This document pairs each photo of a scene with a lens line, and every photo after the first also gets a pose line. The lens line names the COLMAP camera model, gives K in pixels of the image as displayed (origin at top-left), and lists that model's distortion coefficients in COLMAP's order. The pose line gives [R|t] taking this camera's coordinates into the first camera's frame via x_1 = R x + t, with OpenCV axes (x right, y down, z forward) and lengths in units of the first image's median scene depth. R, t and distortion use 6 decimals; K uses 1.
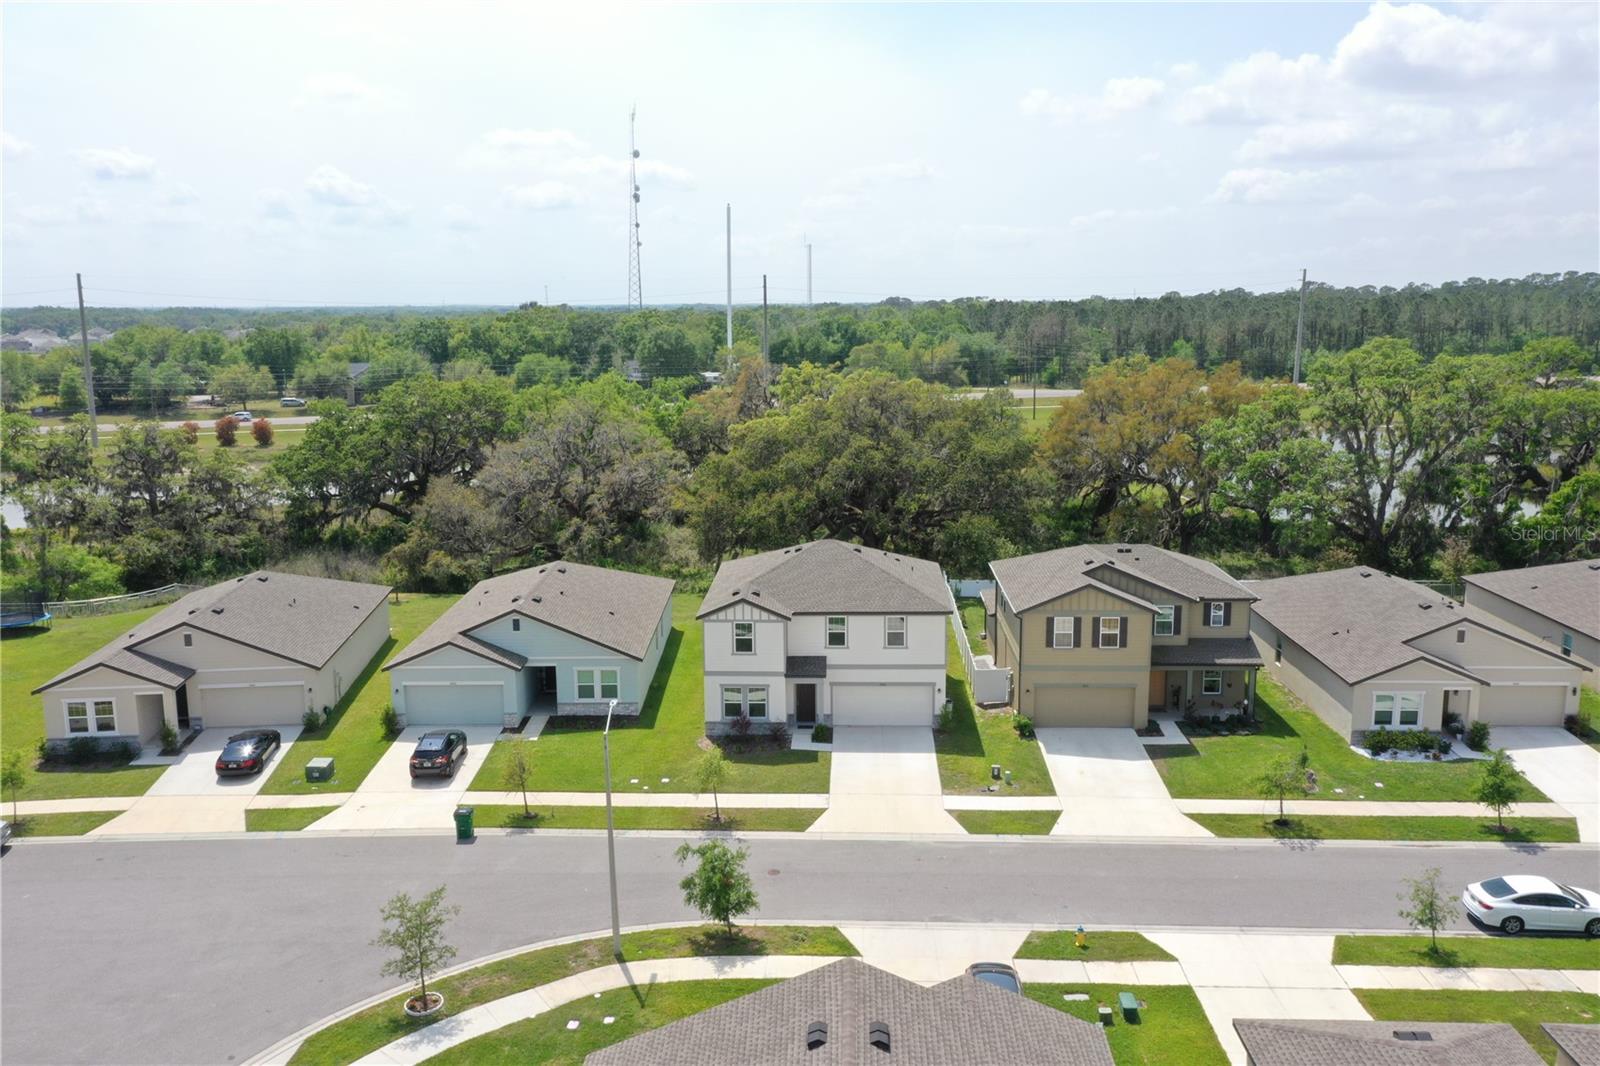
lens RADIAL K [[1289.4, 0, 800.0], [0, 1289.4, 533.0], [0, 0, 1]] dist [0.031462, -0.000318]
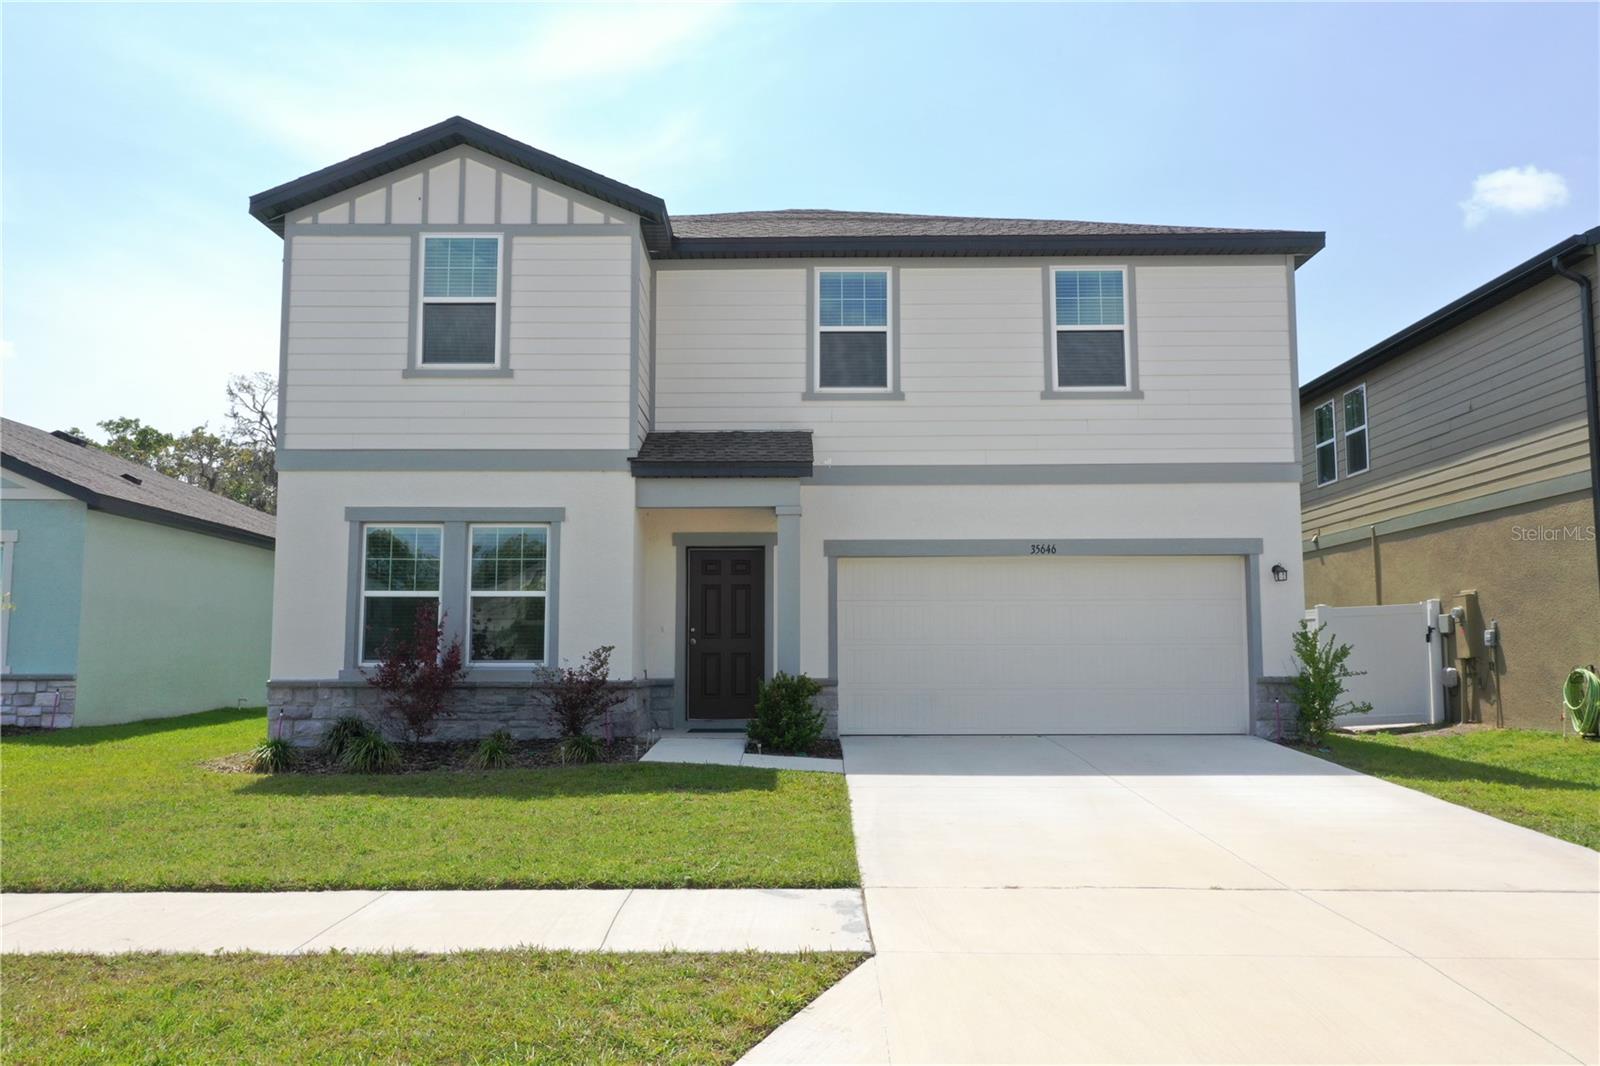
lens RADIAL K [[1289.4, 0, 800.0], [0, 1289.4, 533.0], [0, 0, 1]] dist [0.031462, -0.000318]
pose [[0.999113, 0.013422, 0.039917, 0.008738], [-0.002524, 0.965232, -0.261383, 0.179786], [-0.042038, 0.261050, 0.964410, 0.773045]]
